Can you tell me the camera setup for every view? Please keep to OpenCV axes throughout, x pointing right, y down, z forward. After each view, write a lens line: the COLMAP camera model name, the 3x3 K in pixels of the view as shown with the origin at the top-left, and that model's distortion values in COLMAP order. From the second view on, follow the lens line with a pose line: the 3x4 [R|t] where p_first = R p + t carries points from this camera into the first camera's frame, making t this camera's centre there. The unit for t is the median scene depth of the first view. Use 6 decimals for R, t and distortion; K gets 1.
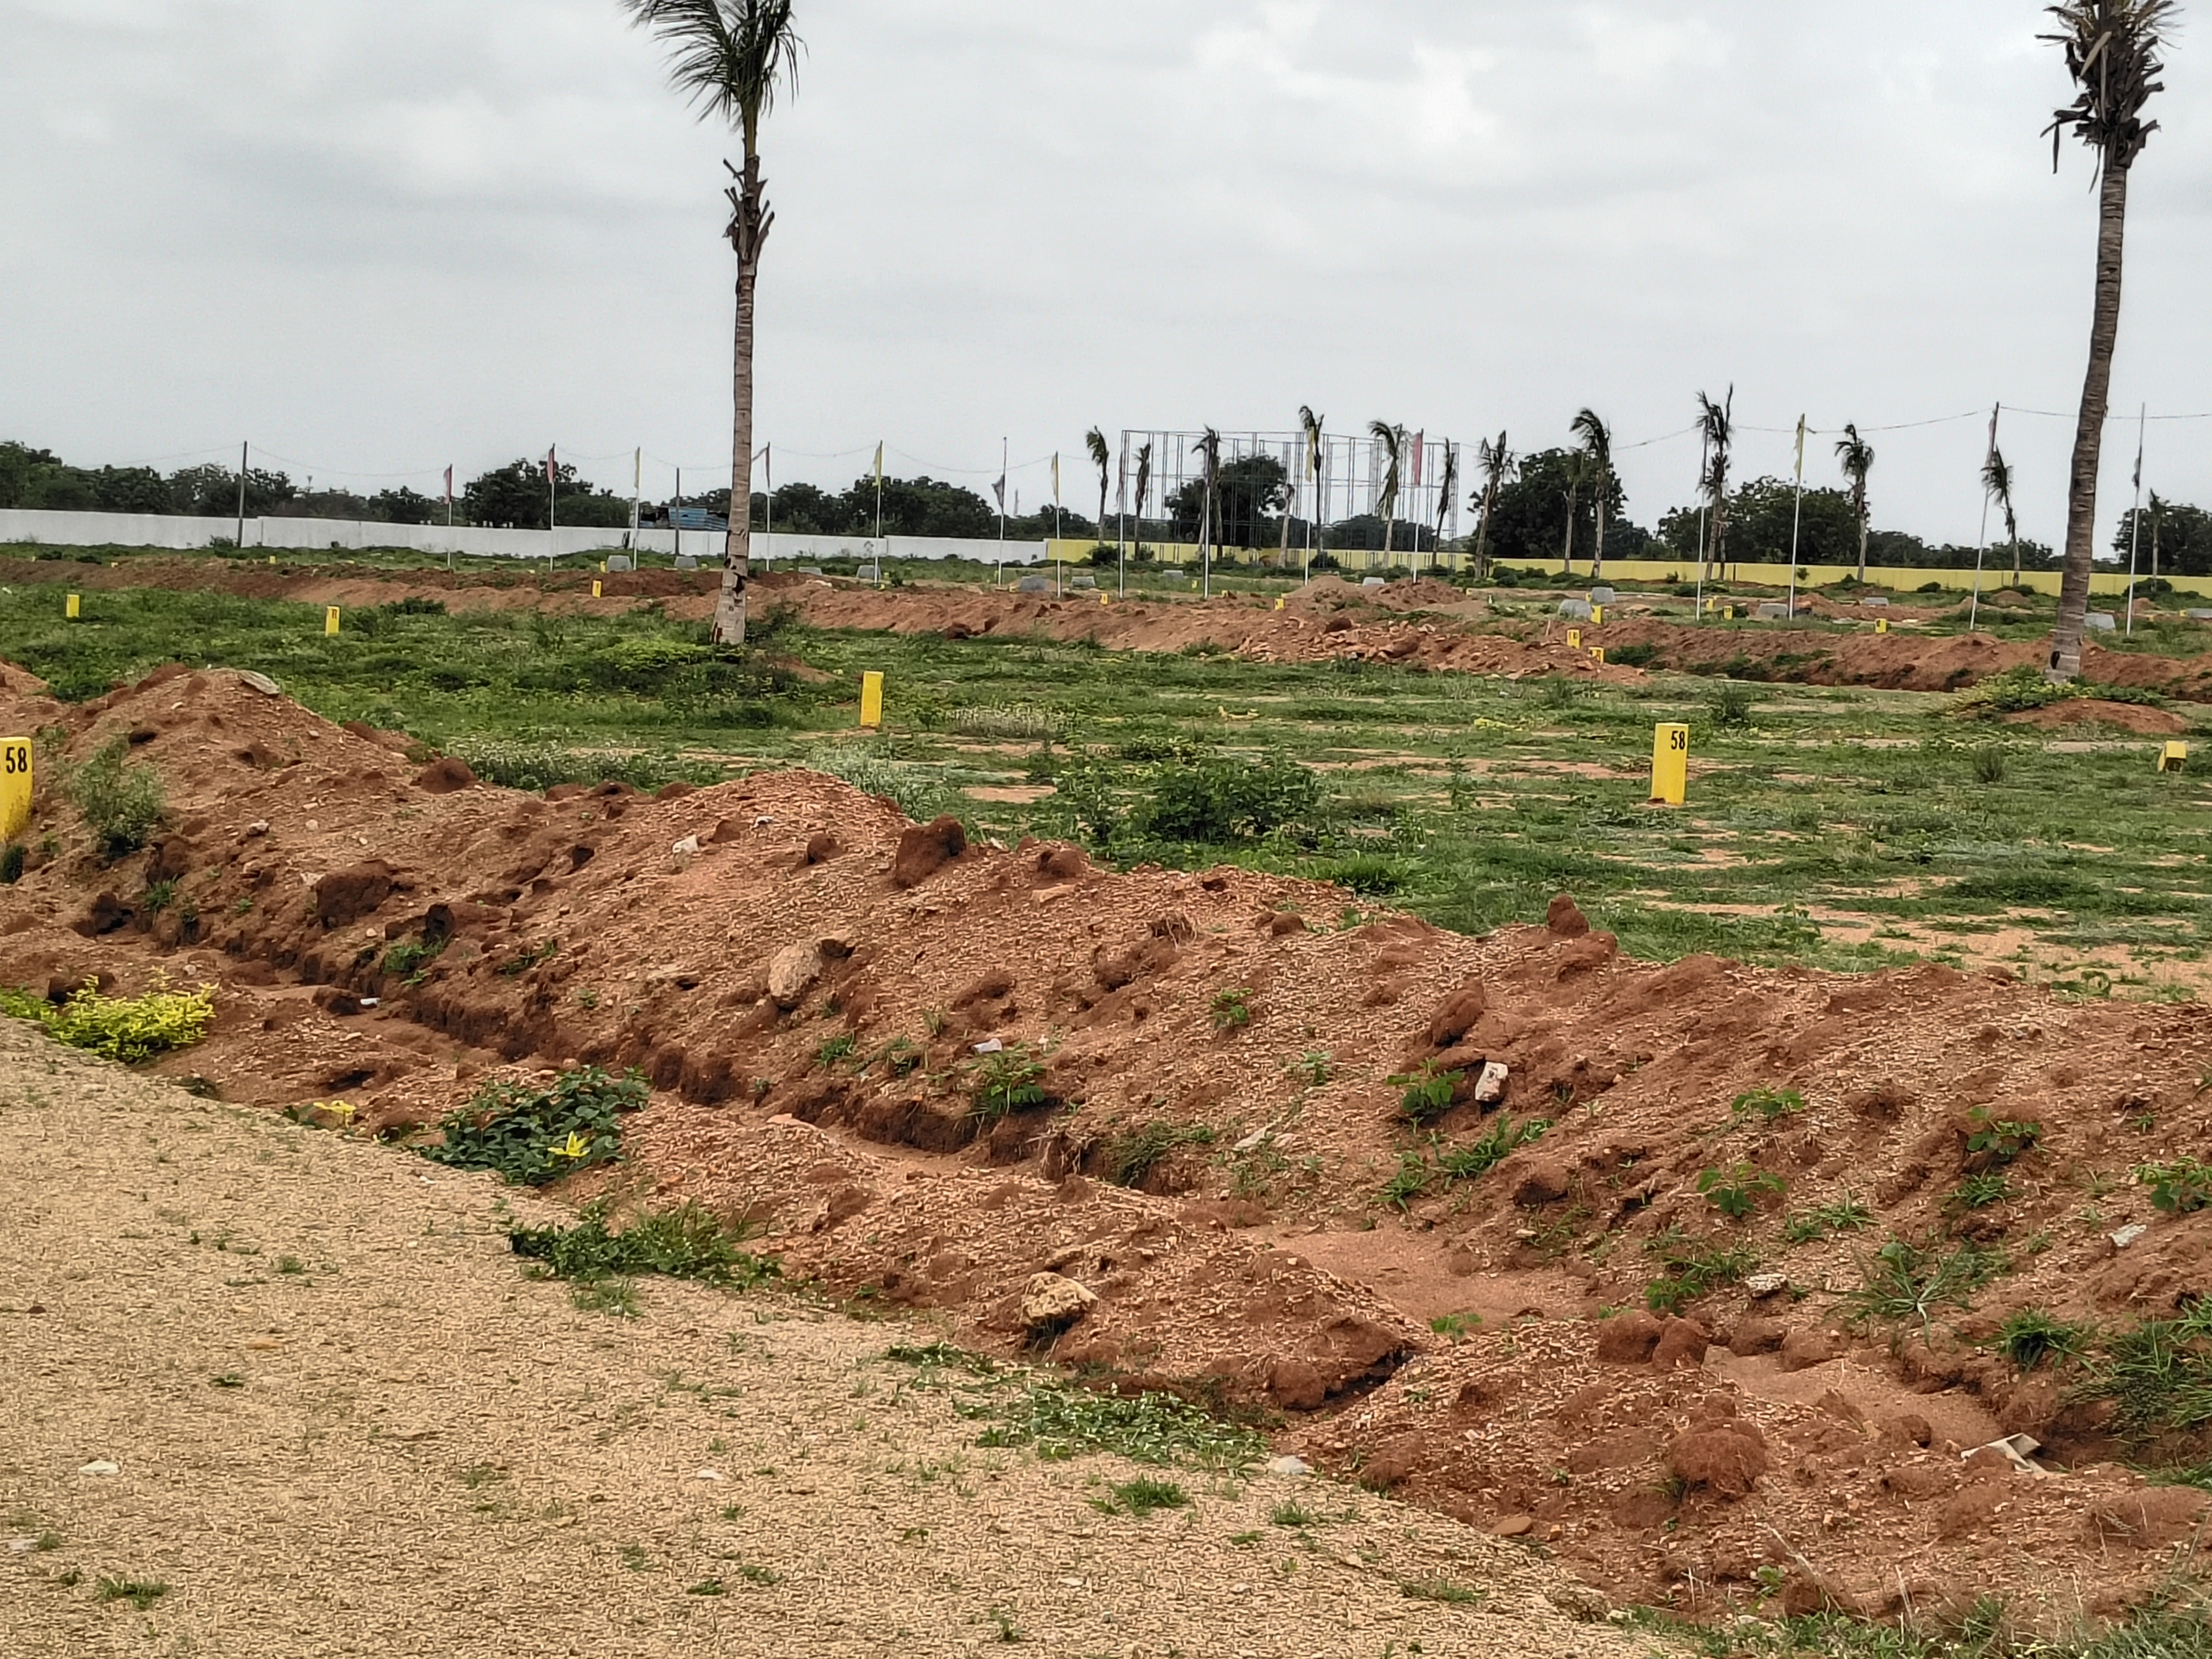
lens RADIAL K [[4459.1, 0, 1123.4], [0, 4459.1, 822.1], [0, 0, 1]] dist [0.085989, 0.000000]
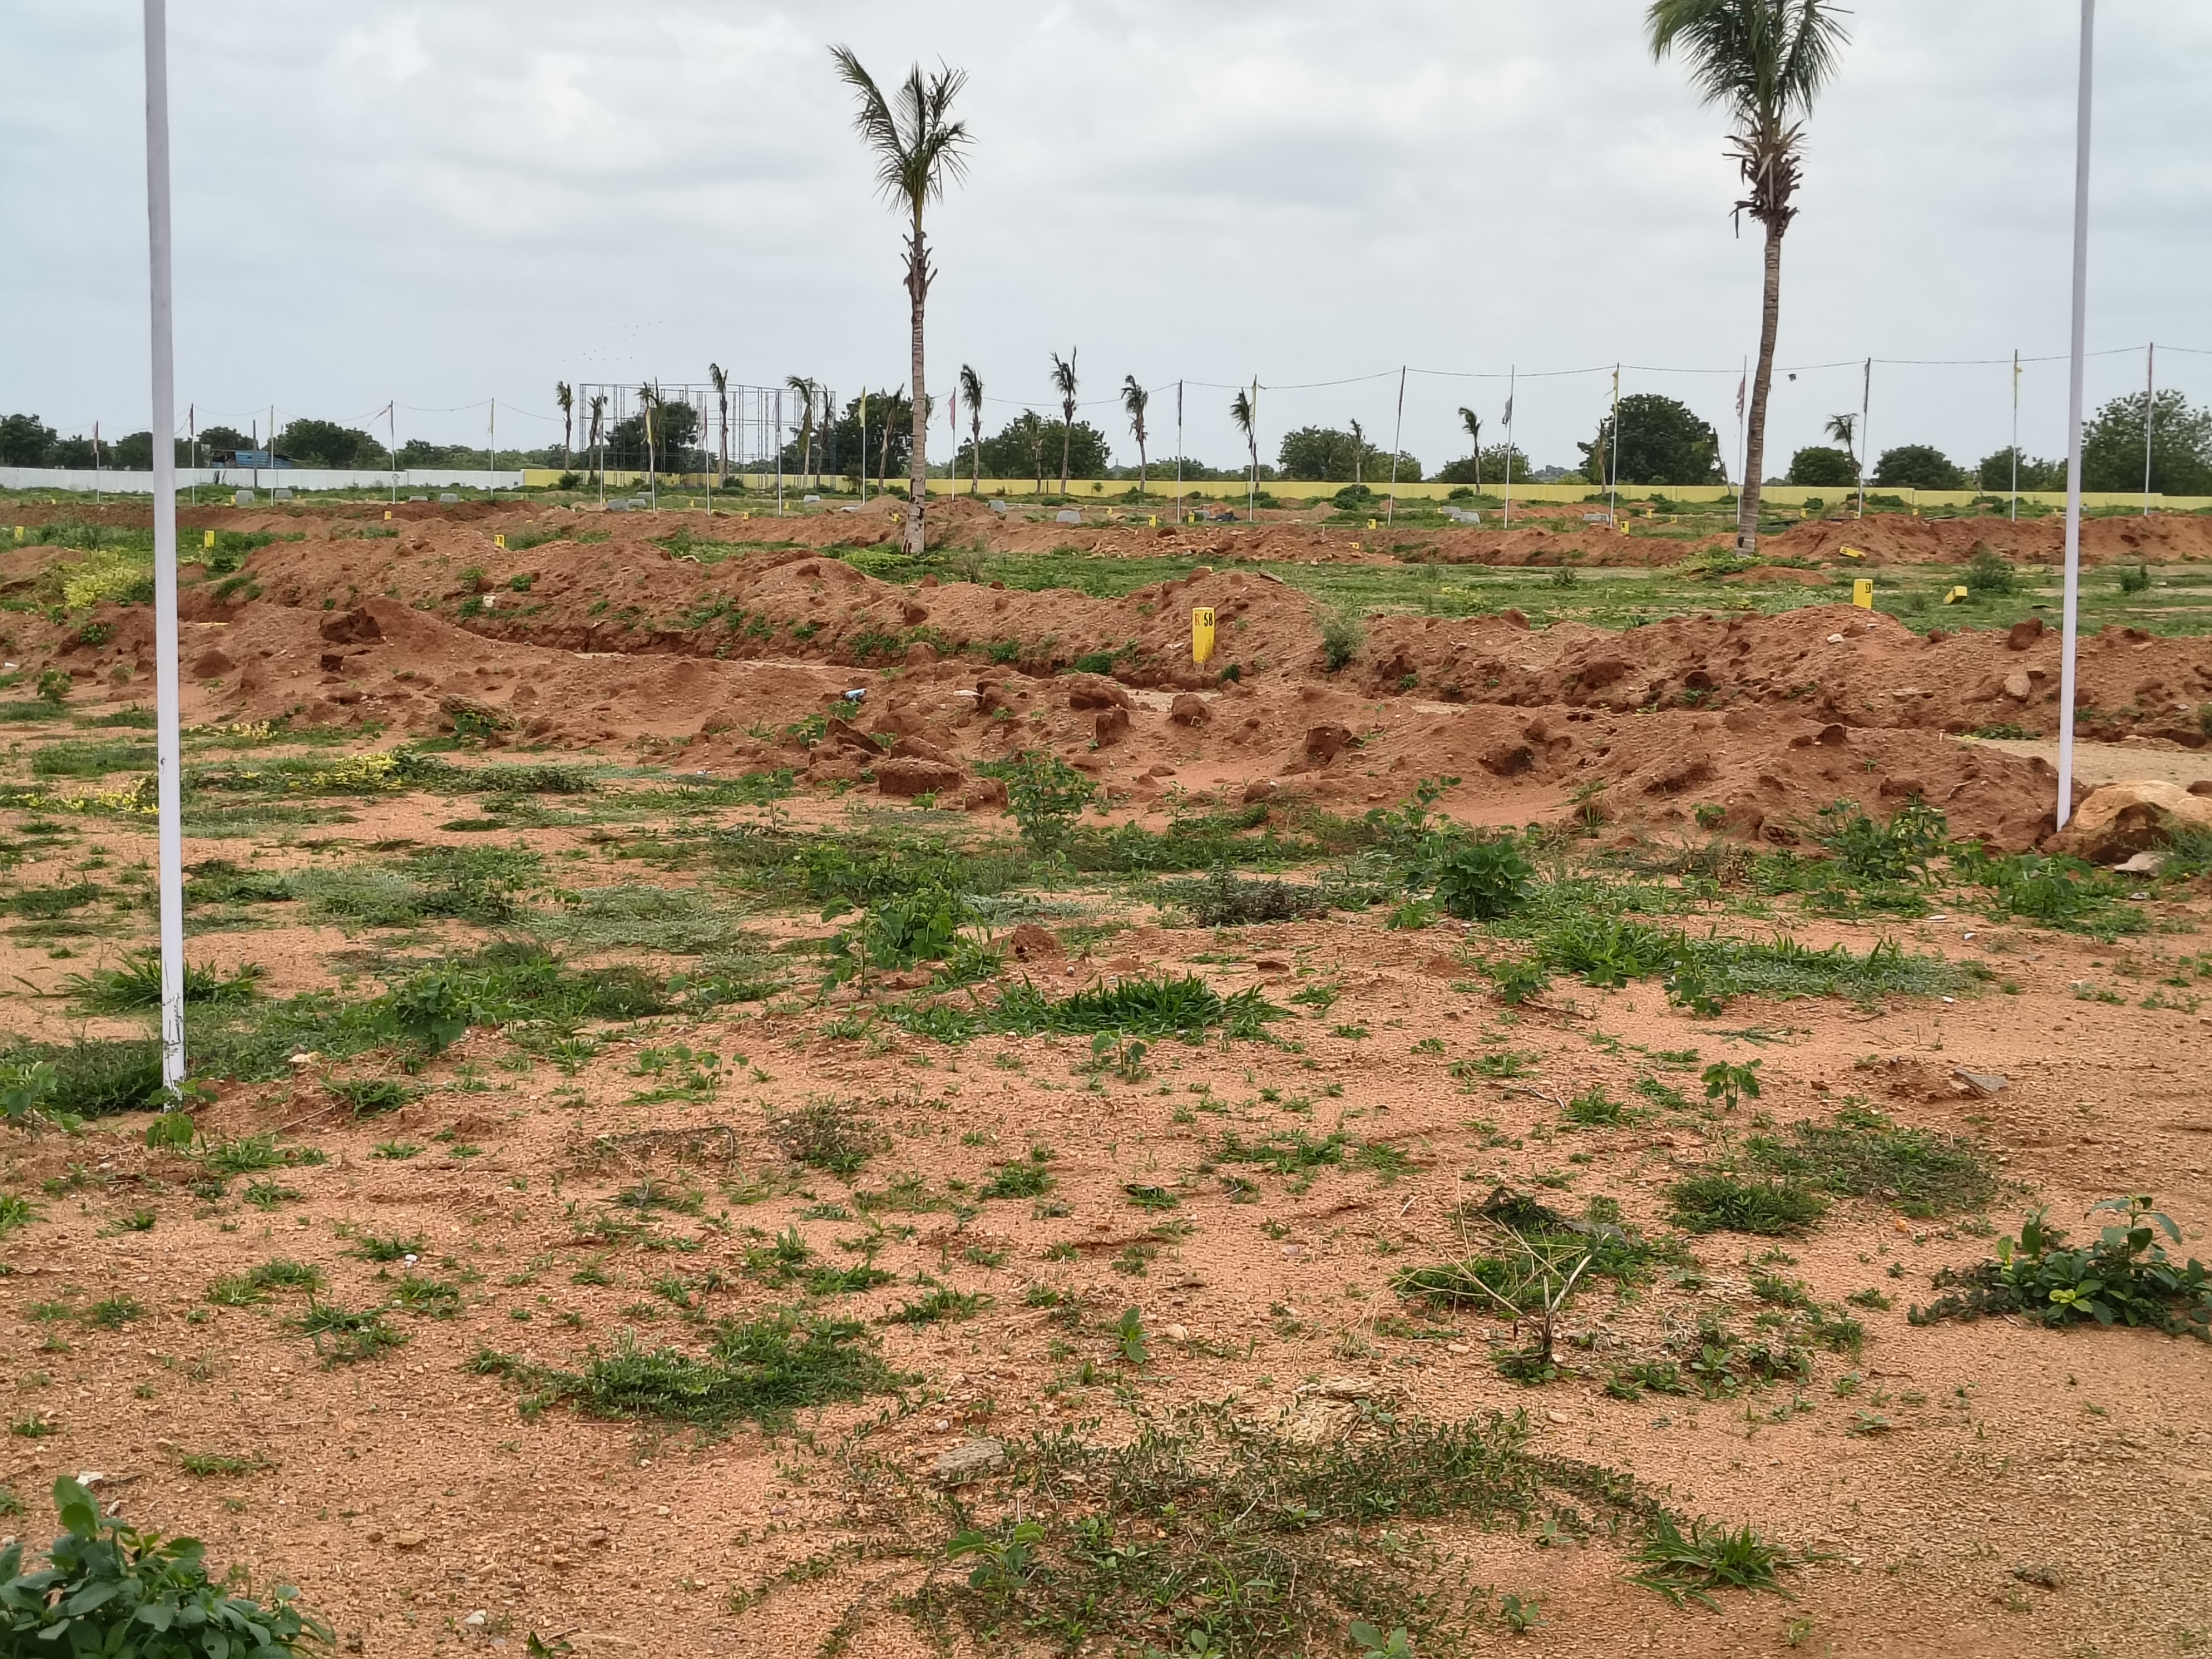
lens RADIAL K [[3596.5, 0, 1099.7], [0, 3596.5, 840.0], [0, 0, 1]] dist [0.090394, 0.000000]
pose [[0.976760, -0.040172, 0.210539, -0.087234], [0.031218, 0.998468, 0.045684, 0.001267], [-0.212051, -0.038050, 0.976517, -0.067321]]
